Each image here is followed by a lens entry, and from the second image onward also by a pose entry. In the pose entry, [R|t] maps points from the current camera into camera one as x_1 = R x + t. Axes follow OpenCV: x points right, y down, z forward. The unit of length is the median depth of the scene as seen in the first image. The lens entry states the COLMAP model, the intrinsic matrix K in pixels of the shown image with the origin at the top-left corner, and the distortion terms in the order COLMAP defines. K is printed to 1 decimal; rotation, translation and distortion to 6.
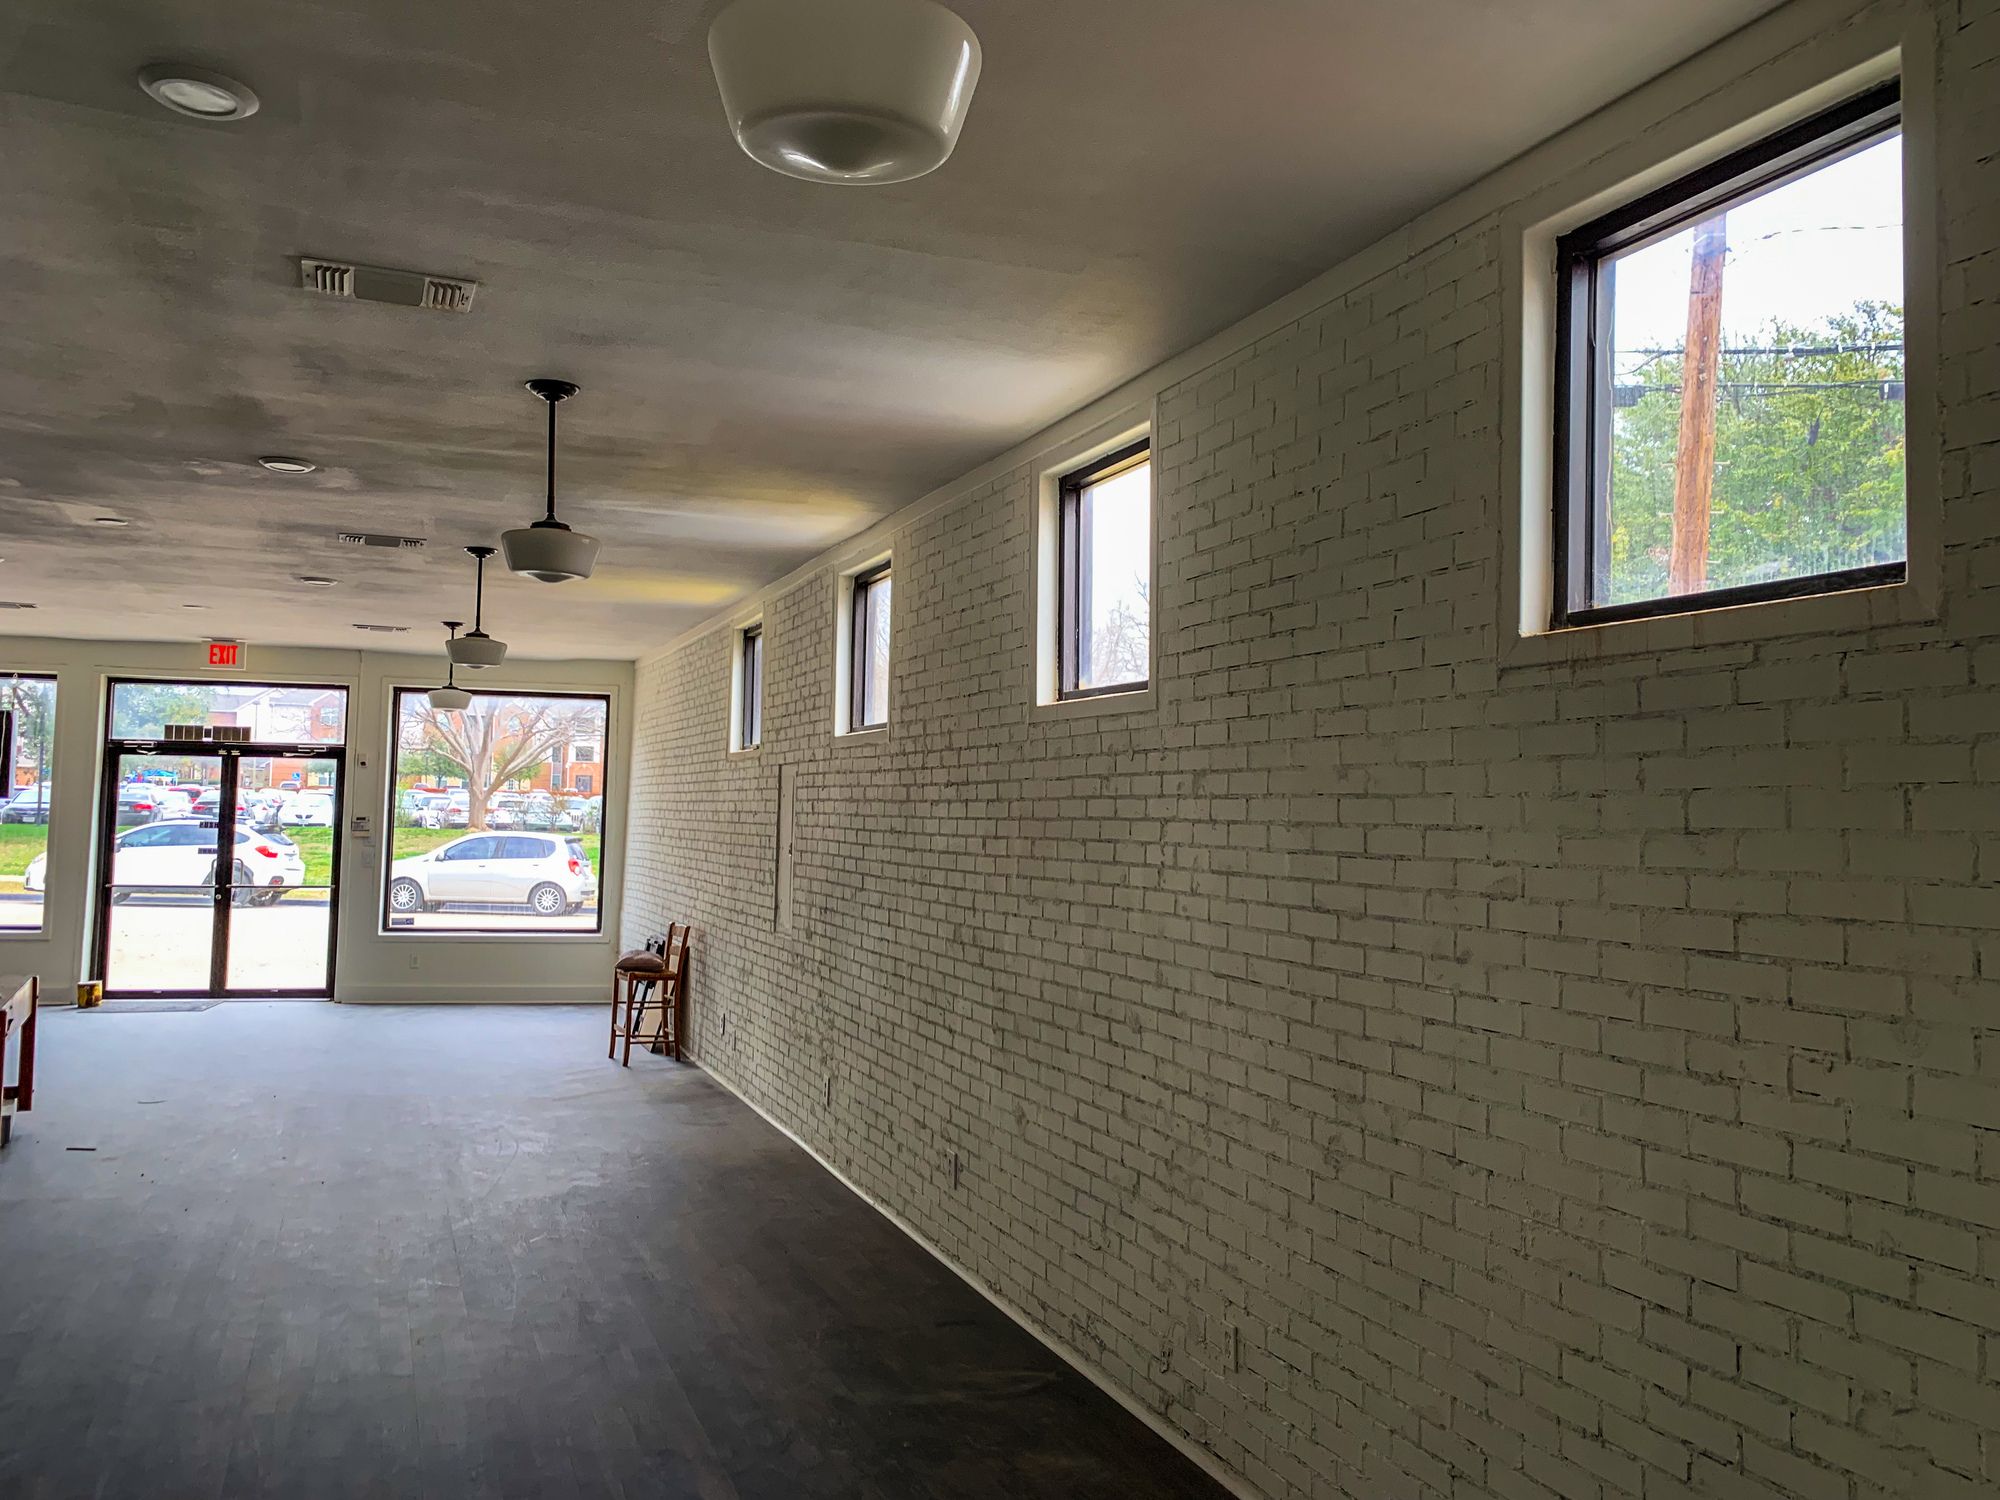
lens RADIAL K [[1537.0, 0, 1000.0], [0, 1537.0, 750.0], [0, 0, 1]] dist [0.061453, -0.081688]
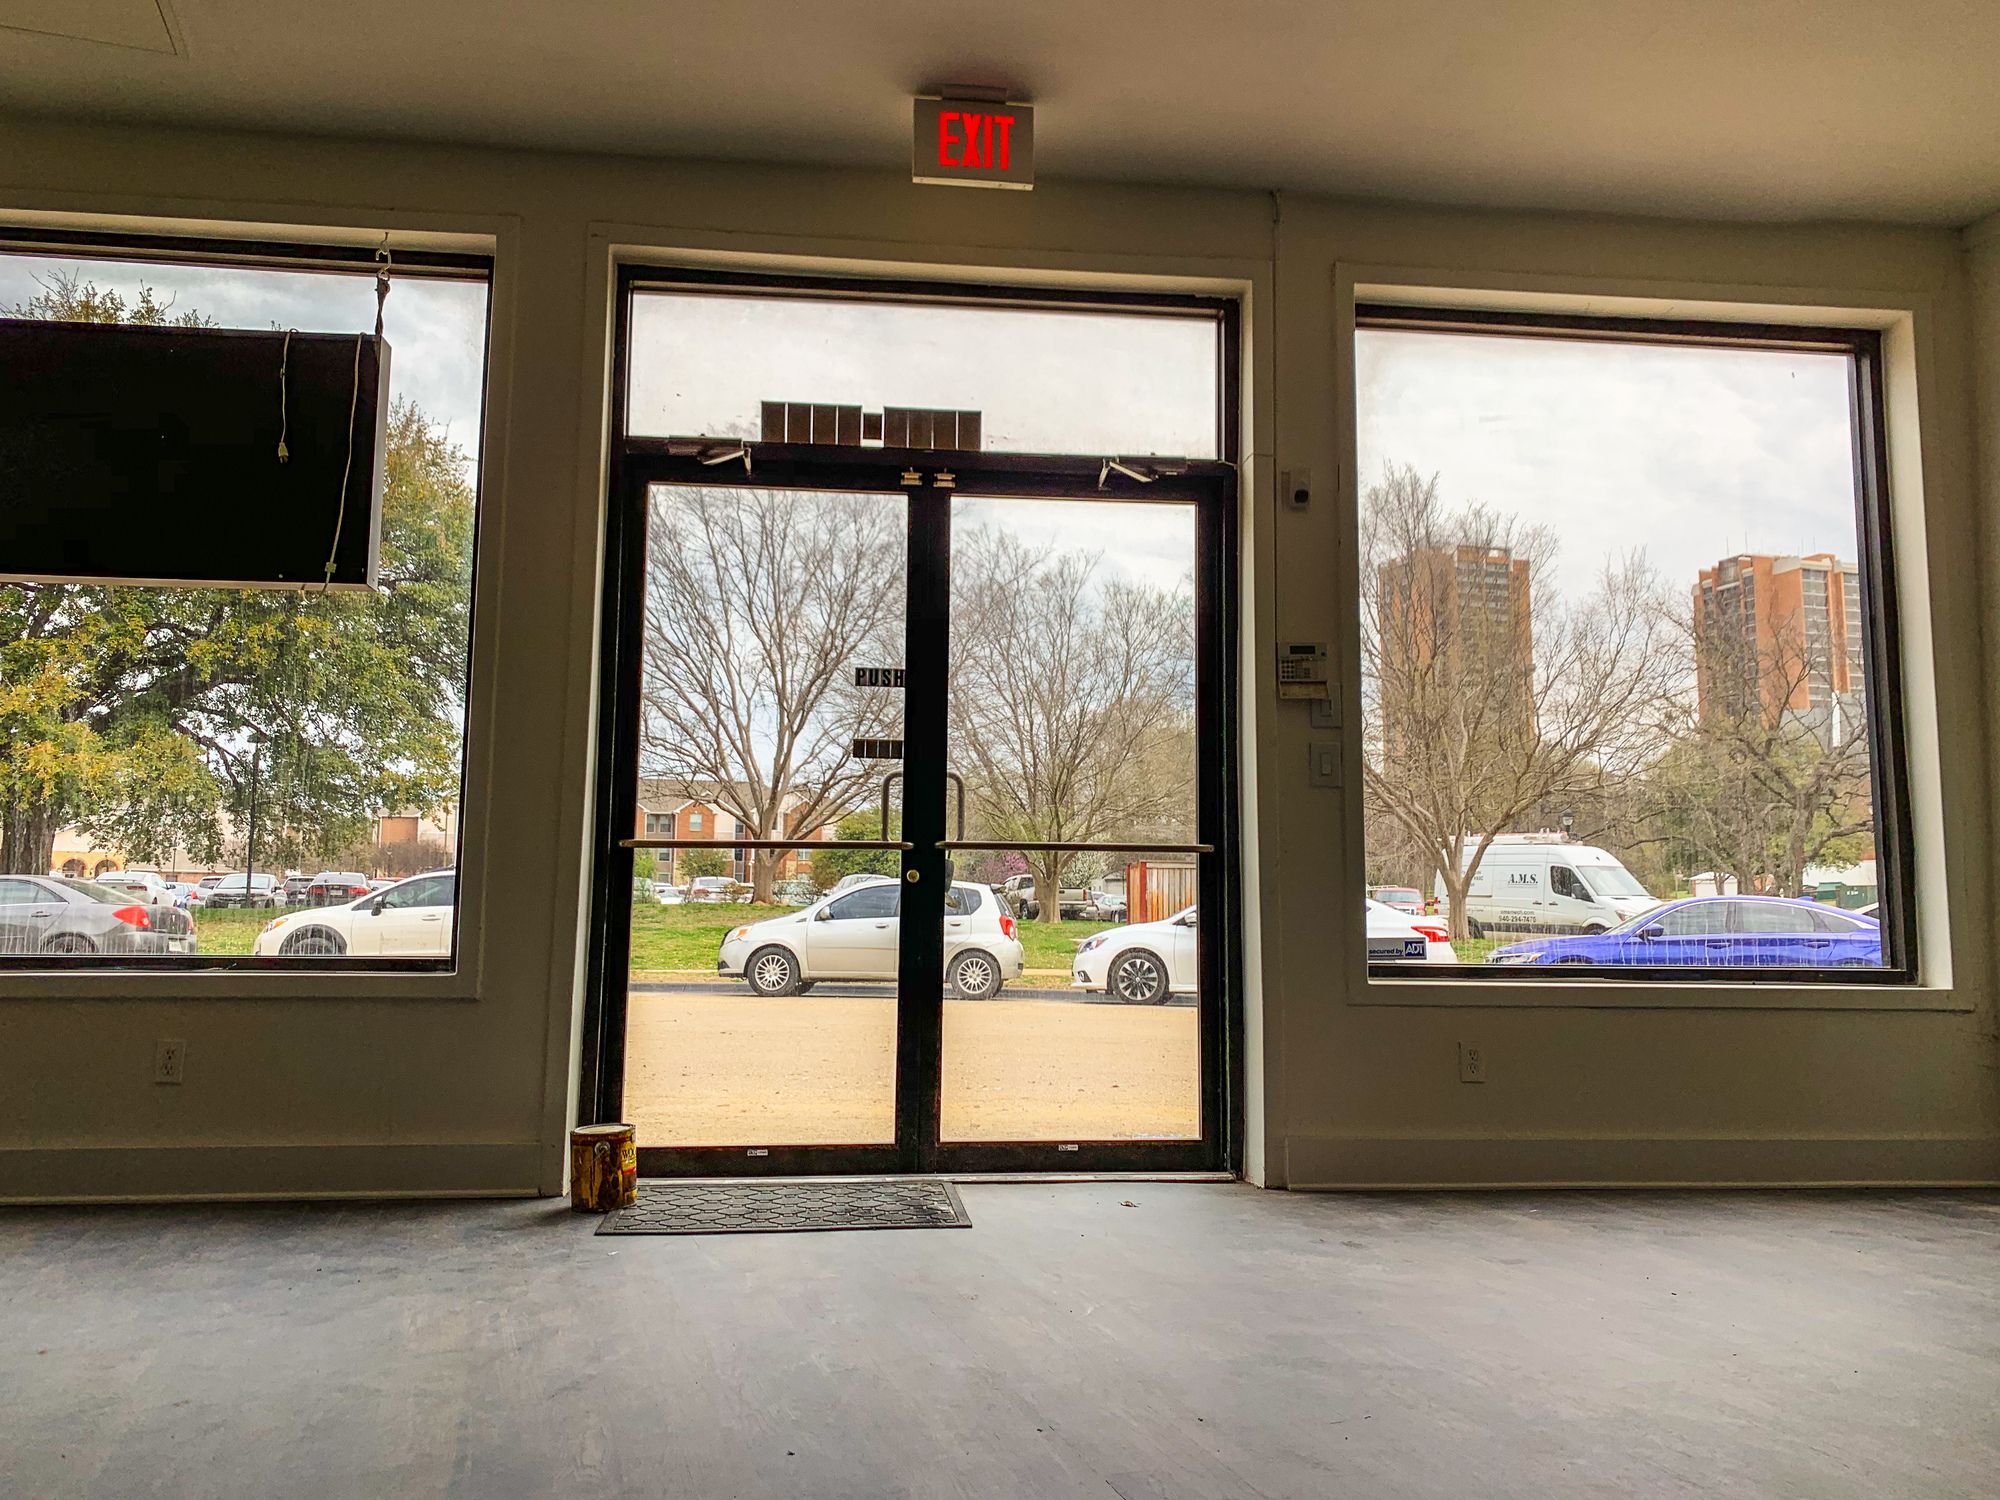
lens RADIAL K [[1537.0, 0, 1000.0], [0, 1537.0, 750.0], [0, 0, 1]] dist [0.061453, -0.081688]
pose [[0.995682, -0.021188, -0.090383, -0.451206], [0.015074, 0.997585, -0.067796, 0.089829], [0.091601, 0.066141, 0.993597, 0.652471]]
